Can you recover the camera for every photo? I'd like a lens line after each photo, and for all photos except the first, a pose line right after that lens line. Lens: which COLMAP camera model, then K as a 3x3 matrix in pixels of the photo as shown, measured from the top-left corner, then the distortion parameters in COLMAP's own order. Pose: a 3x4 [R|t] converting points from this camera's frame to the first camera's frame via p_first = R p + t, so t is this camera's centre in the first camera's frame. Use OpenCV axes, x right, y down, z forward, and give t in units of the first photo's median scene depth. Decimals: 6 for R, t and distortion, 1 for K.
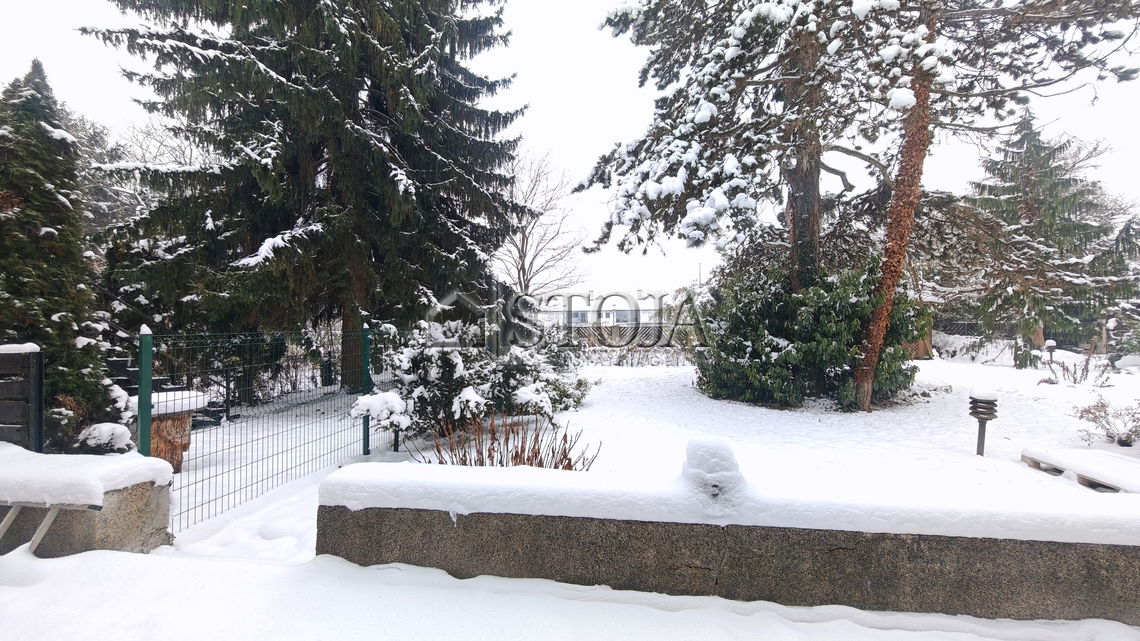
lens RADIAL K [[428.1, 0, 570.0], [0, 428.1, 320.5], [0, 0, 1]] dist [-0.001140, 0.000195]
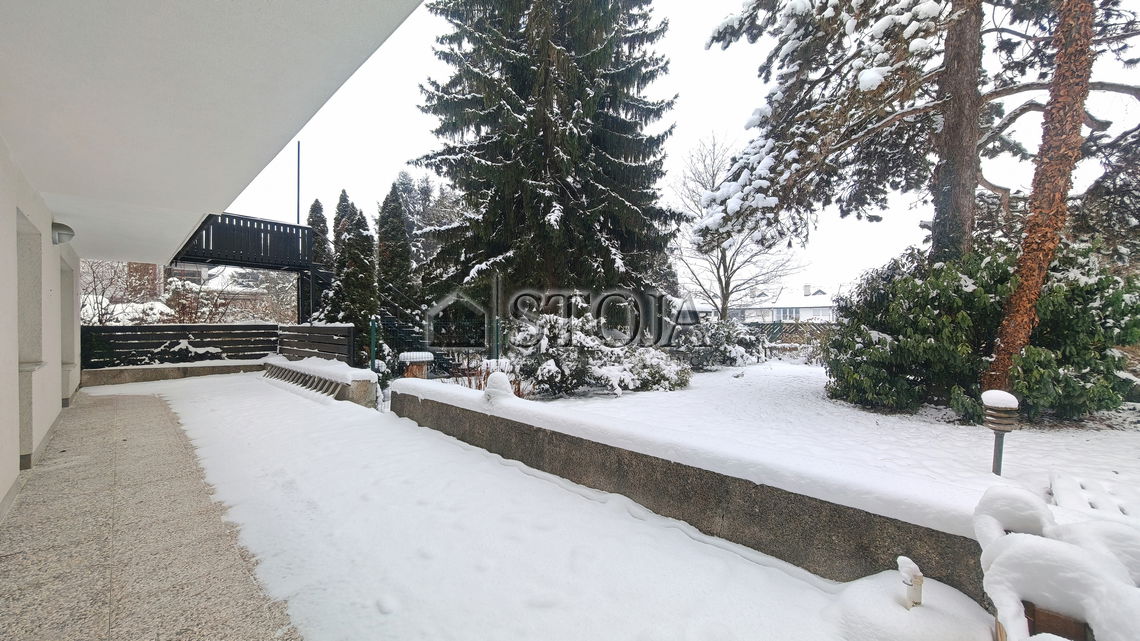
lens RADIAL K [[423.0, 0, 570.0], [0, 423.0, 320.5], [0, 0, 1]] dist [-0.001630, 0.000071]
pose [[0.810361, 0.006566, -0.585895, 0.477850], [-0.002620, 0.999968, 0.007583, 0.007450], [0.585926, -0.004610, 0.810352, -0.095143]]
